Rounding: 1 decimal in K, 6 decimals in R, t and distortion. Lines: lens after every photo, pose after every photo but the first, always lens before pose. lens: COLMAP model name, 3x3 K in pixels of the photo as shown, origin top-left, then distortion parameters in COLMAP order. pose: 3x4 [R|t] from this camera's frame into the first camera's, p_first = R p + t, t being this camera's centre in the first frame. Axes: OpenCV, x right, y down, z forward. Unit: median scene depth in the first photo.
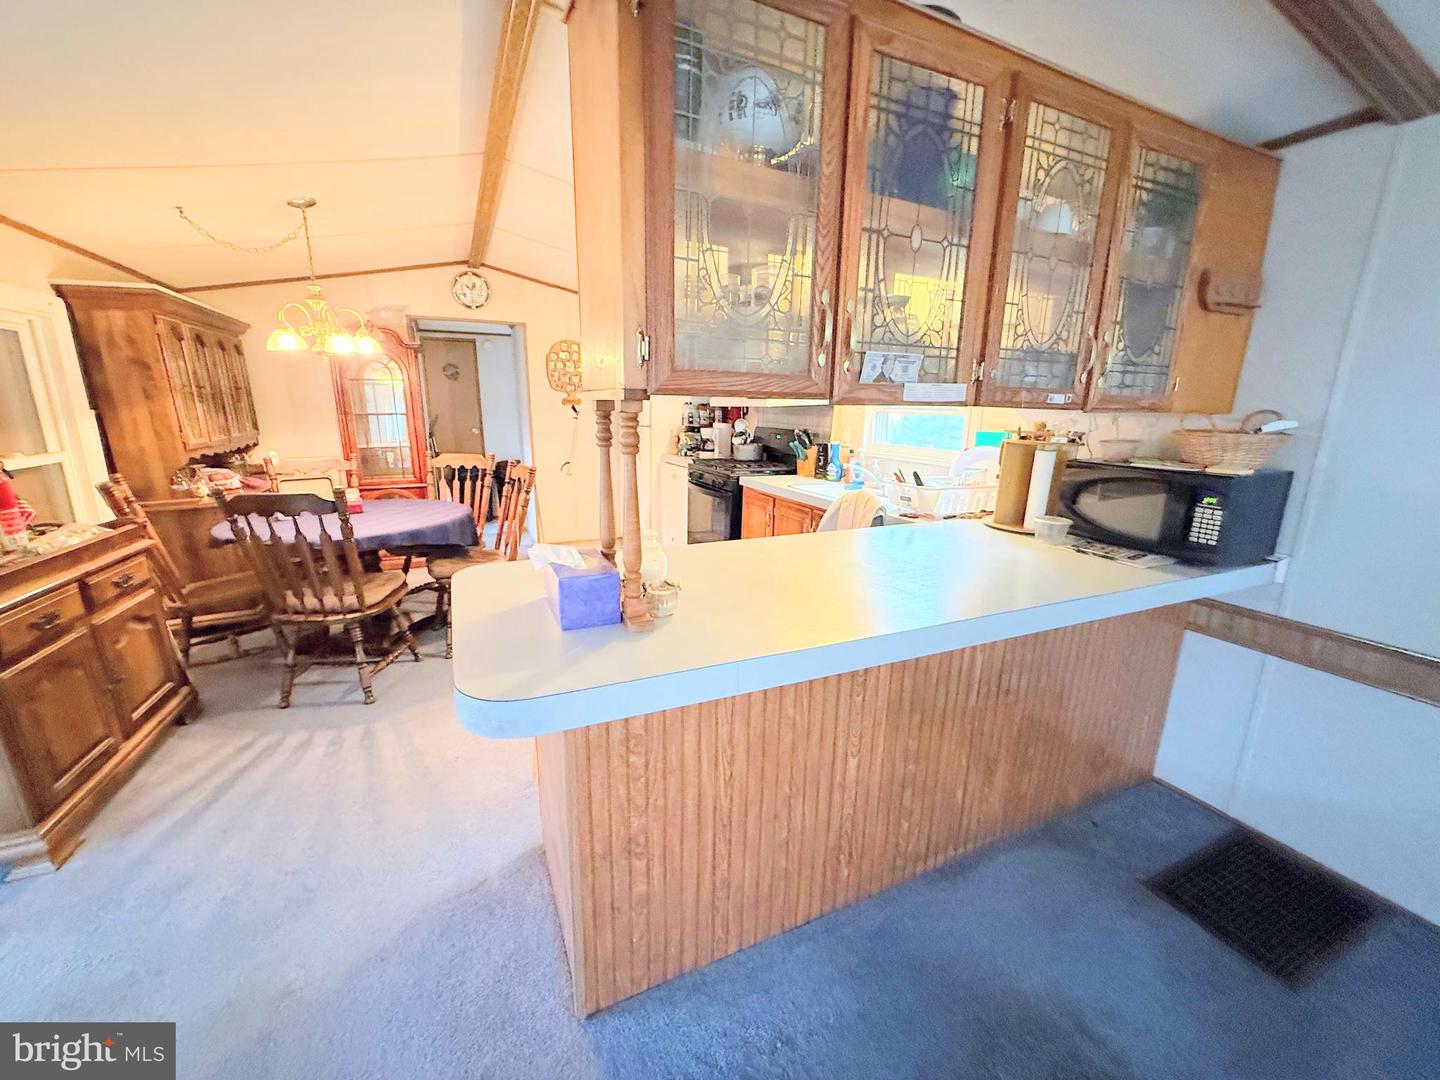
lens RADIAL K [[573.9, 0, 714.5], [0, 573.9, 546.9], [0, 0, 1]] dist [-0.001933, -0.000021]
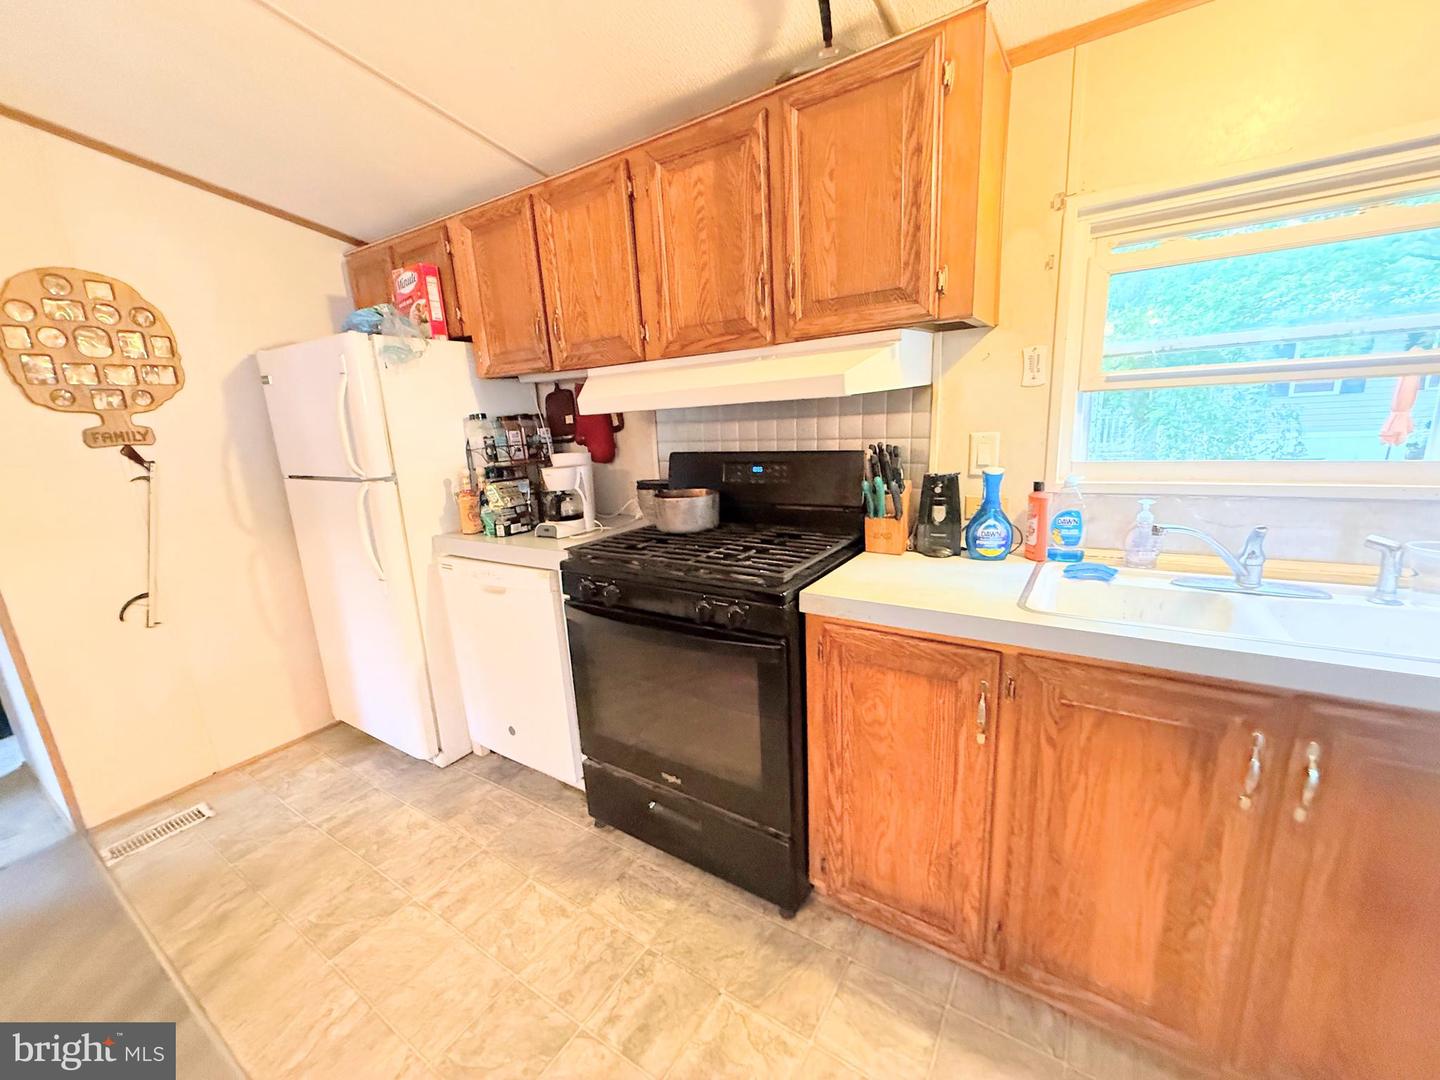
lens RADIAL K [[573.9, 0, 722.9], [0, 573.9, 543.3], [0, 0, 1]] dist [-0.001933, -0.000021]
pose [[0.841281, -0.178598, 0.510244, -0.139877], [0.194204, 0.980690, 0.023065, -0.135098], [-0.504511, 0.079687, 0.859720, 0.561578]]
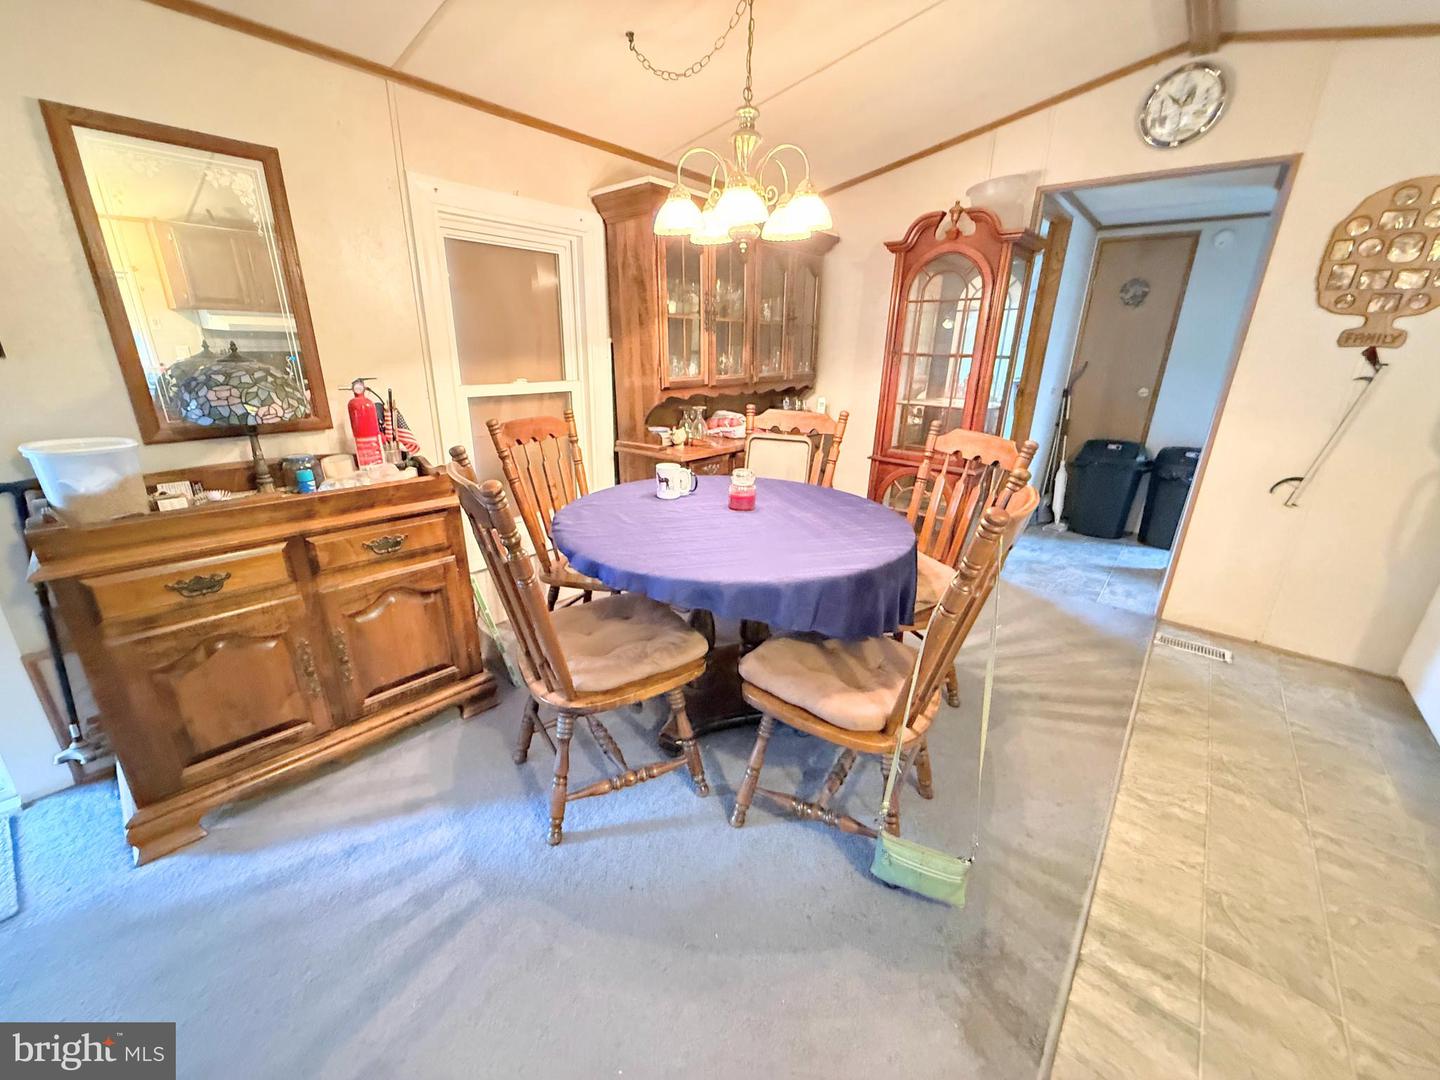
lens RADIAL K [[573.9, 0, 720.8], [0, 573.9, 542.7], [0, 0, 1]] dist [-0.001933, -0.000021]
pose [[0.436158, 0.296383, -0.849661, -0.066708], [-0.235099, 0.948941, 0.210331, -0.102469], [0.868617, 0.108016, 0.483568, 0.469608]]
